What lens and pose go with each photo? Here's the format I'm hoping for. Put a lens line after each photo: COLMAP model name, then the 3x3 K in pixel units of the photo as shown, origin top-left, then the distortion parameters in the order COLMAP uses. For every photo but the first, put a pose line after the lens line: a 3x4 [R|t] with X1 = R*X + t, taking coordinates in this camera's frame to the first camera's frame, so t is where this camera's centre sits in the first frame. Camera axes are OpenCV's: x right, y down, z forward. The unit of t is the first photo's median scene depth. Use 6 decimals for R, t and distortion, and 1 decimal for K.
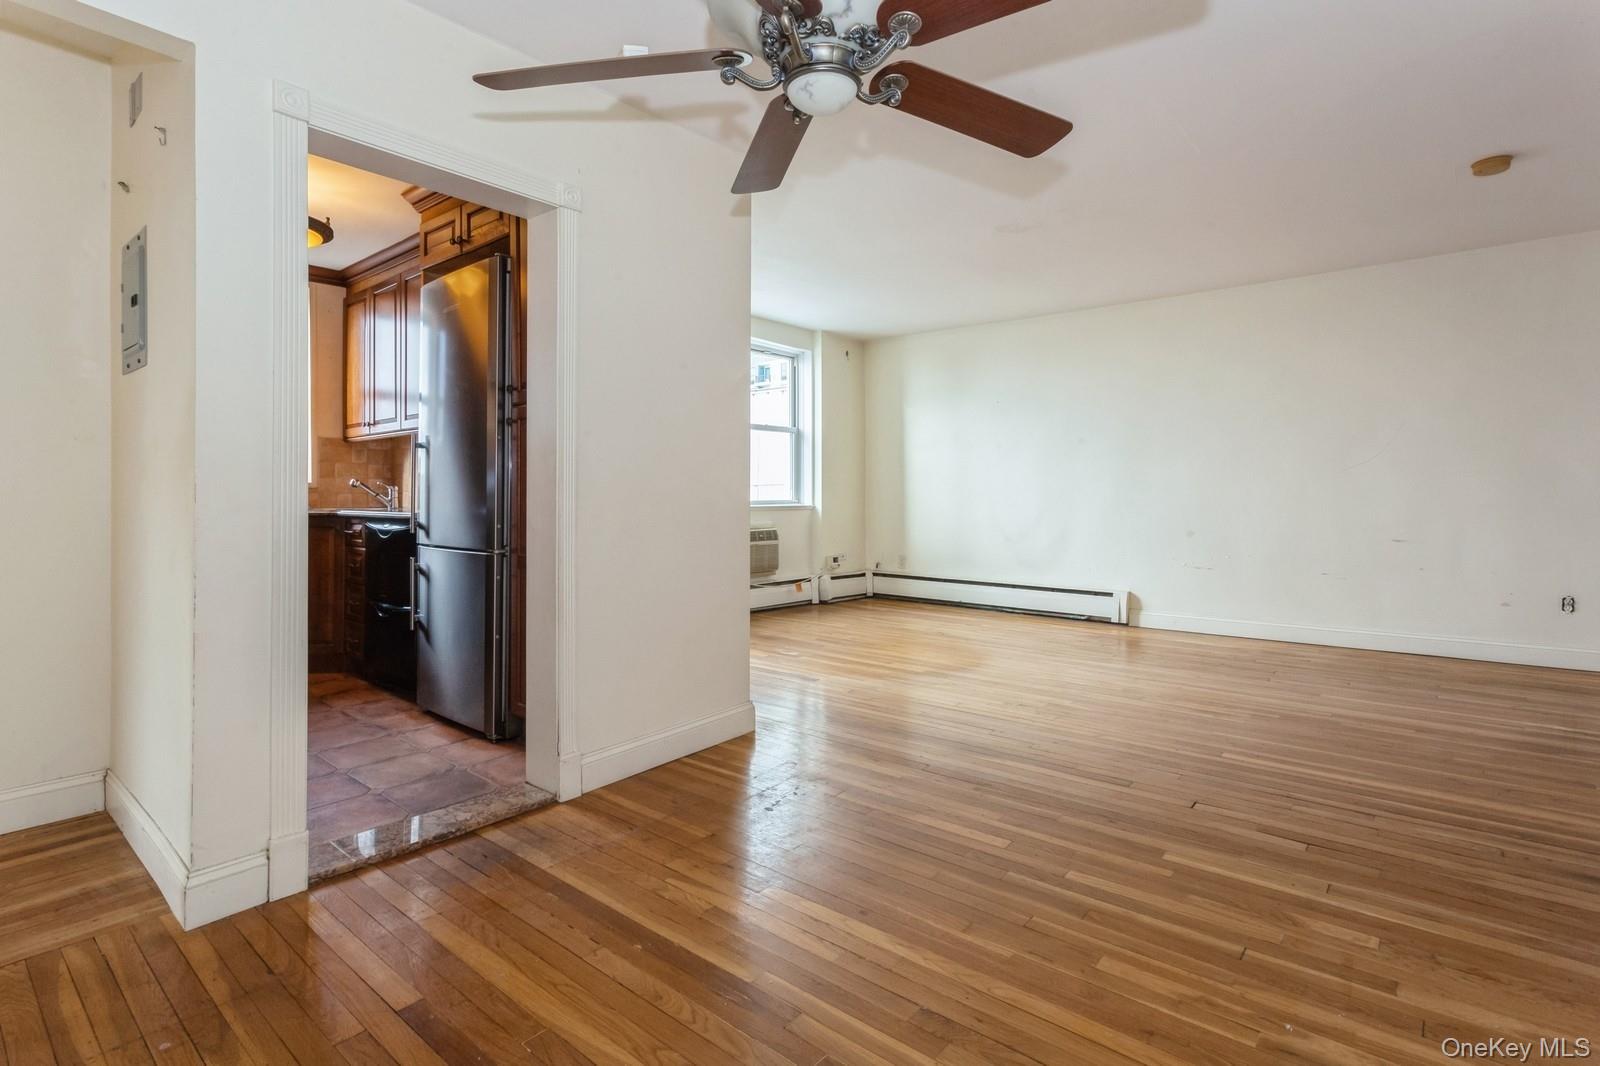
lens RADIAL K [[788.5, 0, 761.5], [0, 788.5, 483.2], [0, 0, 1]] dist [0.001570, 0.000352]
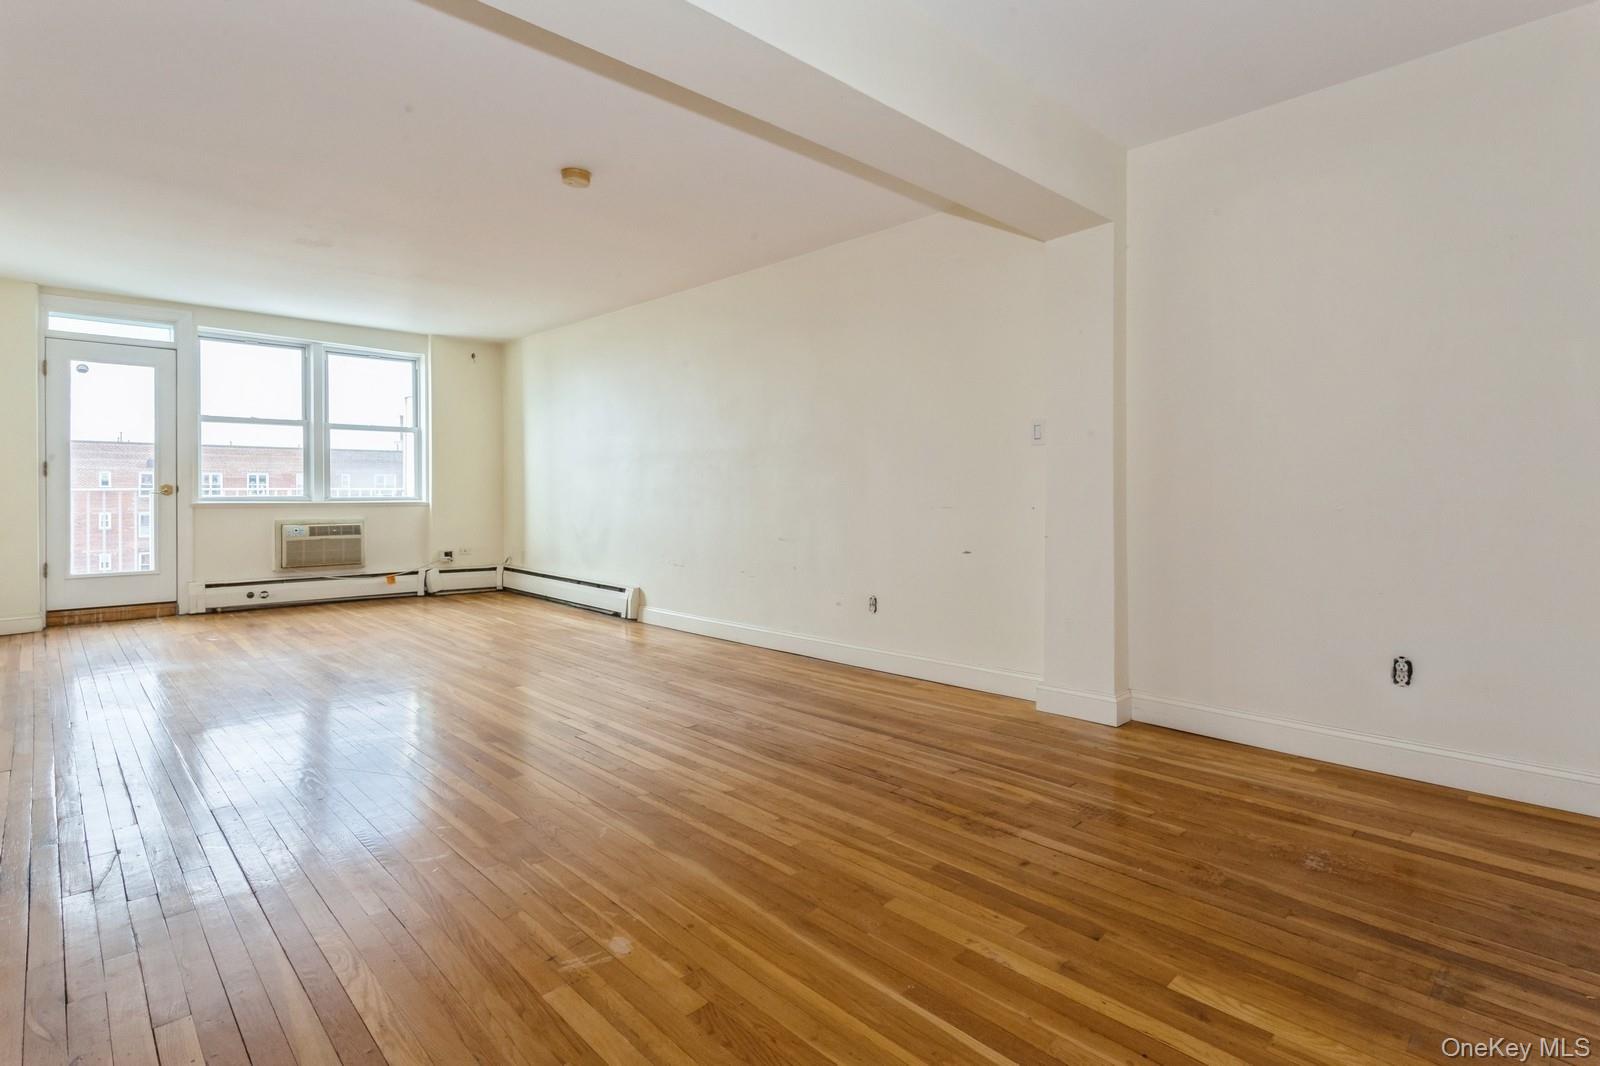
lens RADIAL K [[787.9, 0, 774.6], [0, 787.9, 493.8], [0, 0, 1]] dist [0.000870, 0.000264]
pose [[0.996659, 0.004360, -0.081557, 0.727488], [-0.002934, 0.999841, 0.017596, -0.003498], [0.081621, -0.017298, 0.996513, -0.008710]]
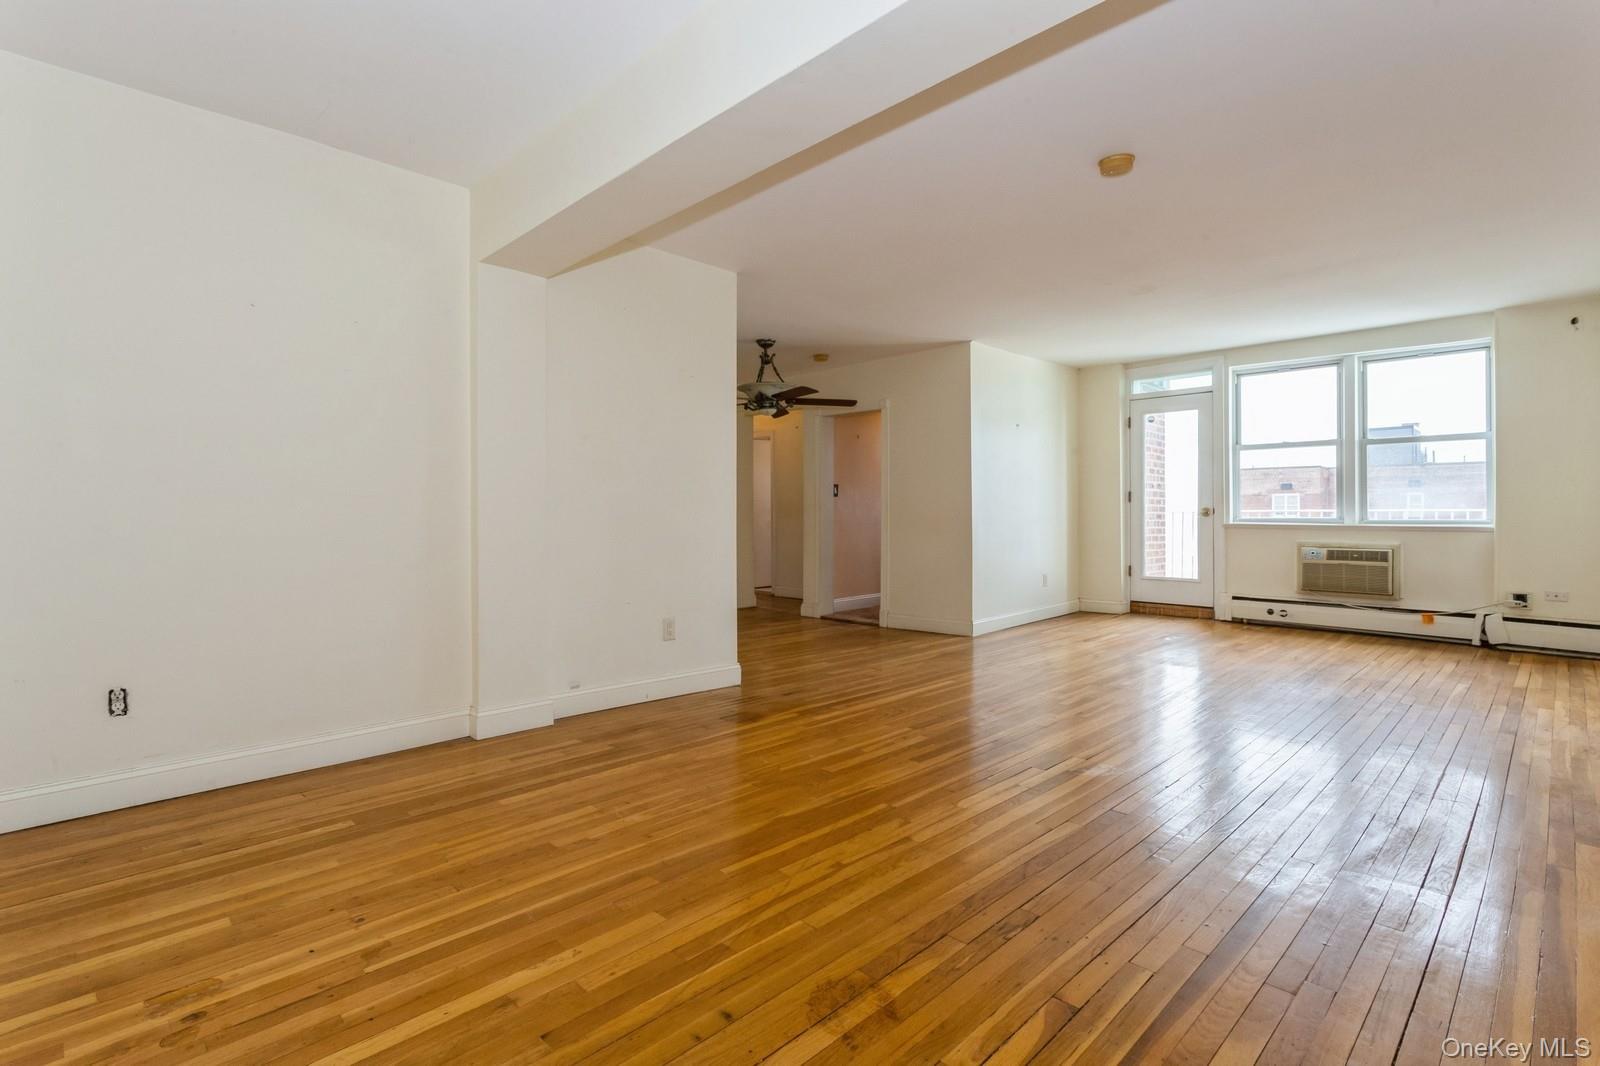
lens RADIAL K [[765.8, 0, 795.9], [0, 765.8, 509.5], [0, 0, 1]] dist [0.000862, 0.000049]
pose [[-0.057439, 0.000632, -0.998349, 1.064958], [0.015127, 0.999886, -0.000238, -0.000970], [0.998234, -0.015115, -0.057441, 0.388931]]
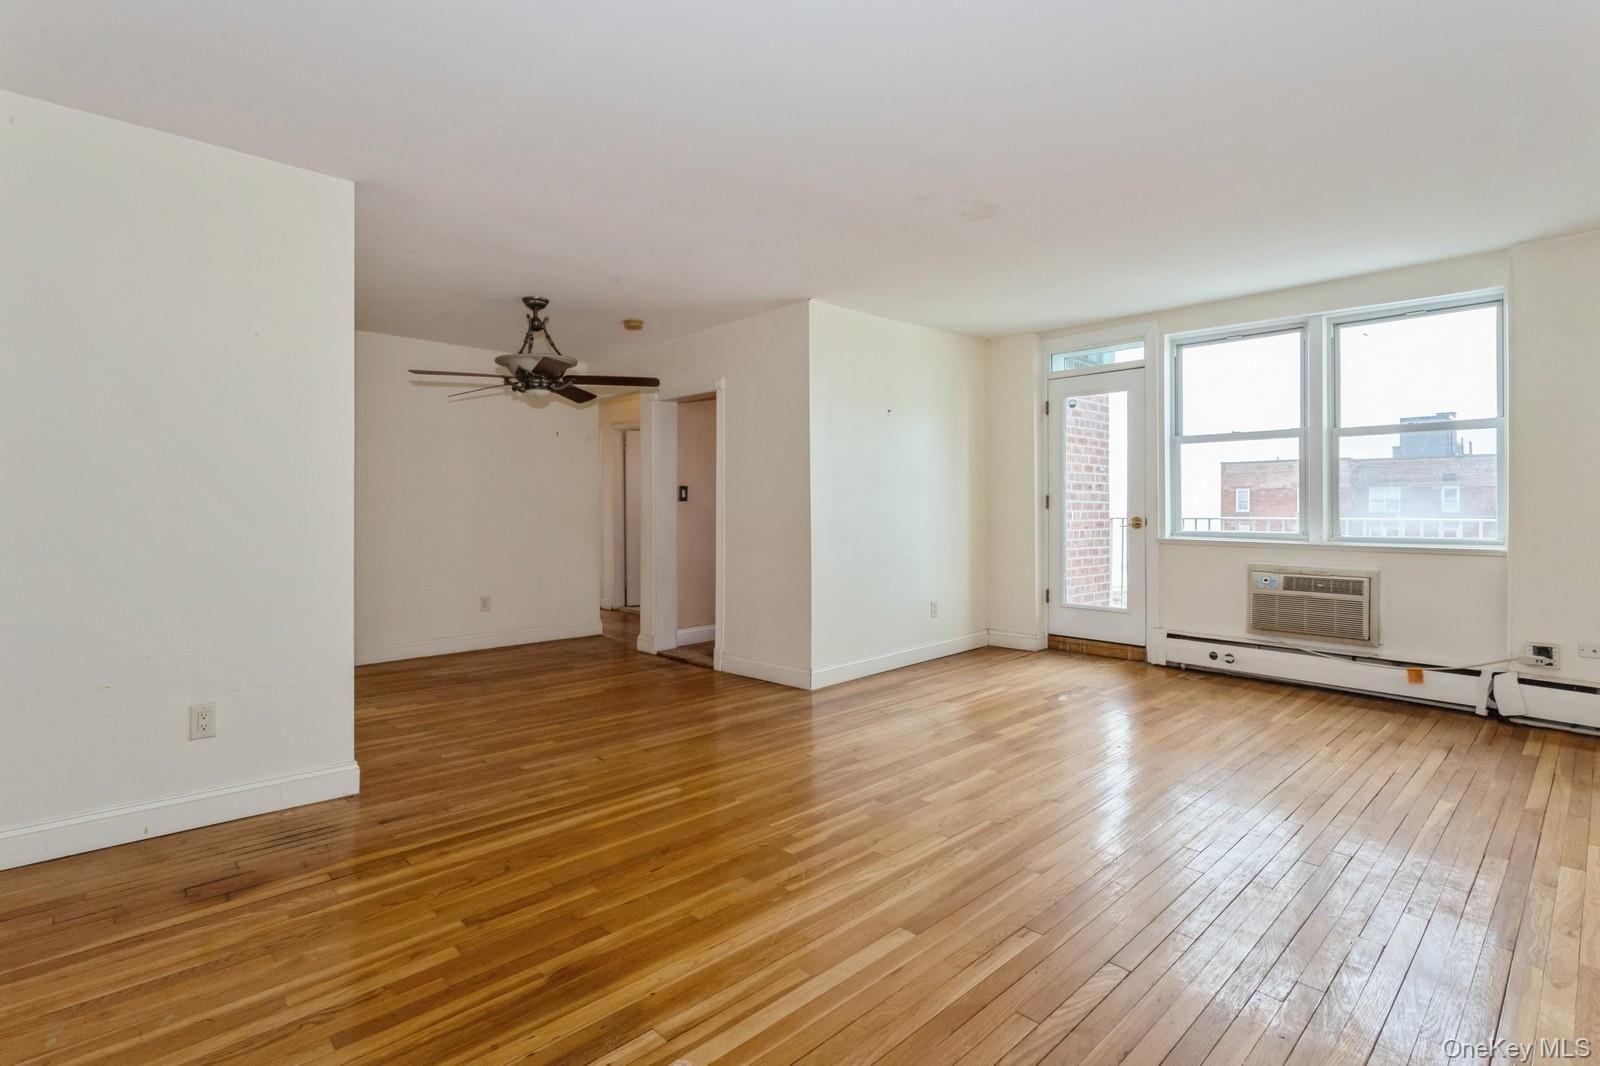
lens RADIAL K [[778.4, 0, 803.5], [0, 778.4, 501.0], [0, 0, 1]] dist [0.000160, 0.000798]
pose [[-0.074635, -0.000658, -0.997211, 0.806894], [0.014999, 0.999886, -0.001783, -0.018079], [0.997098, -0.015090, -0.074617, 0.624444]]
